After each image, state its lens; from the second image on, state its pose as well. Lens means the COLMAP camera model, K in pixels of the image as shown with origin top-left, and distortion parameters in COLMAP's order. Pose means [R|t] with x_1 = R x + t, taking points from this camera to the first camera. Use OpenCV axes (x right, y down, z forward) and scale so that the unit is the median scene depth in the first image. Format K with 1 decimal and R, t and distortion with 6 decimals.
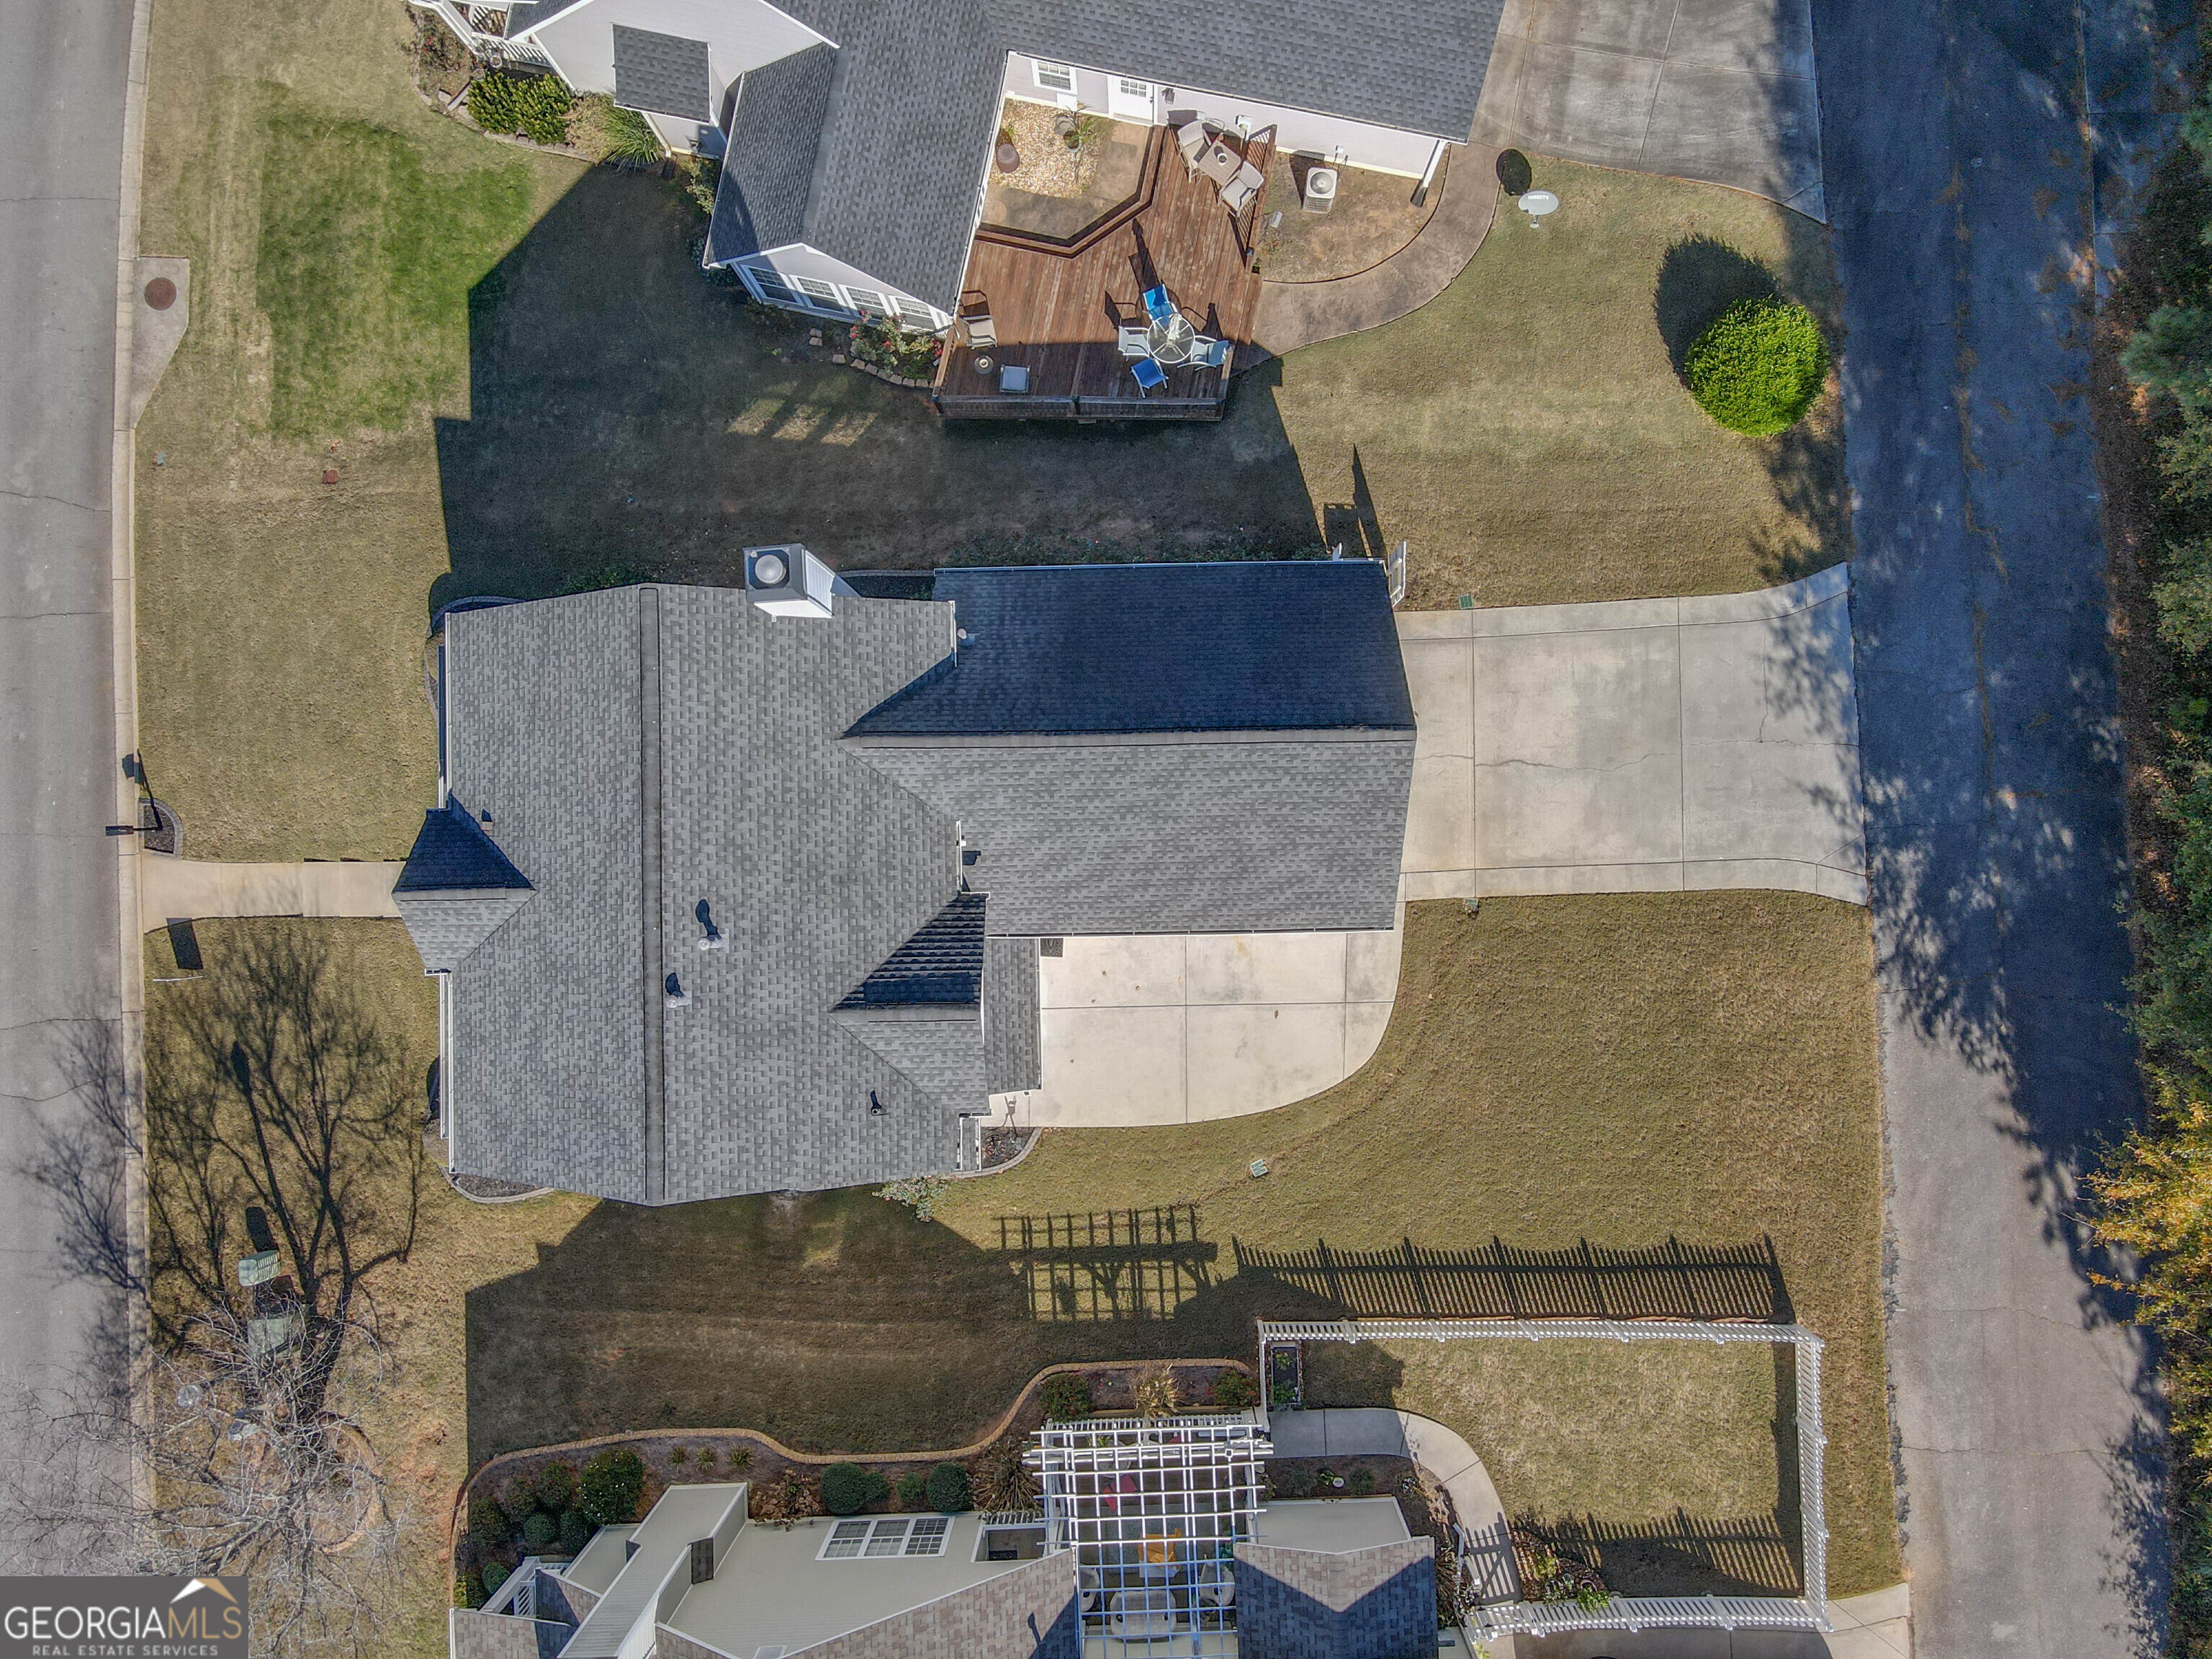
lens RADIAL K [[1630.9, 0, 1109.6], [0, 1630.9, 833.1], [0, 0, 1]] dist [0.014079, -0.006446]
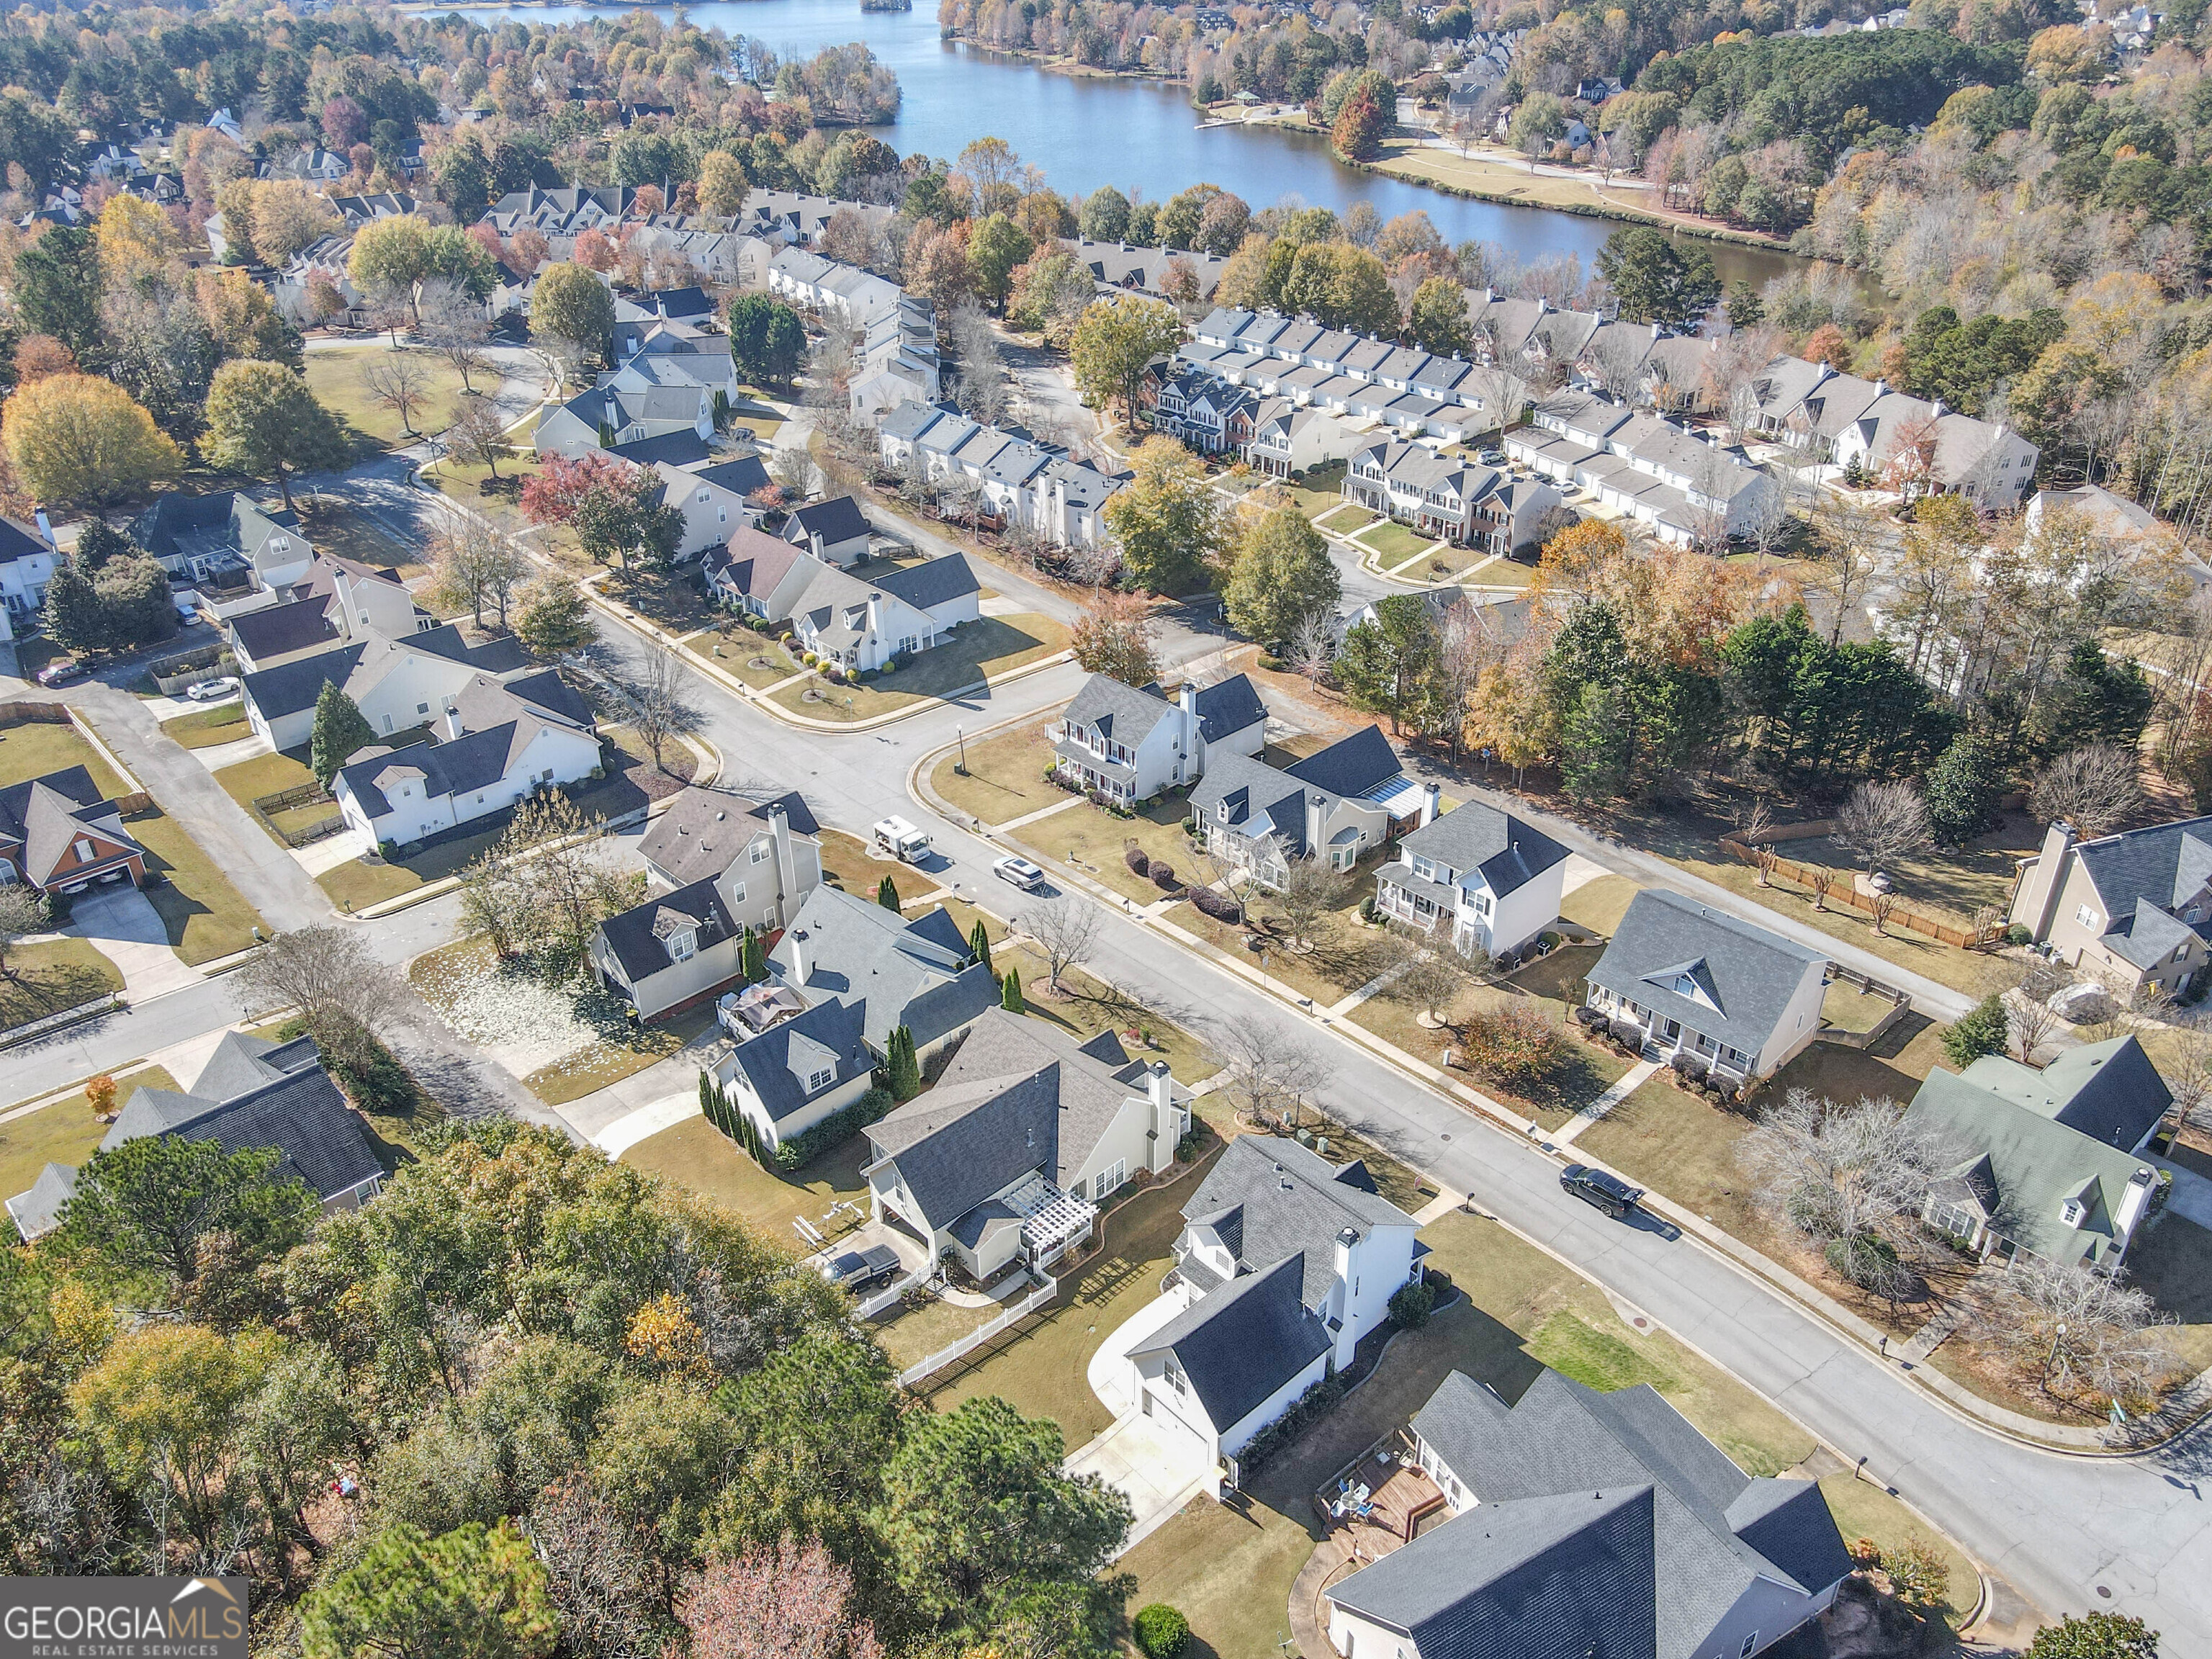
lens RADIAL K [[1630.9, 0, 1106.4], [0, 1630.9, 829.3], [0, 0, 1]] dist [0.014079, -0.006446]
pose [[-0.754152, 0.349504, -0.555968, 1.266766], [-0.655299, -0.345264, 0.671845, -1.313100], [0.042857, 0.870999, 0.489412, -1.000515]]
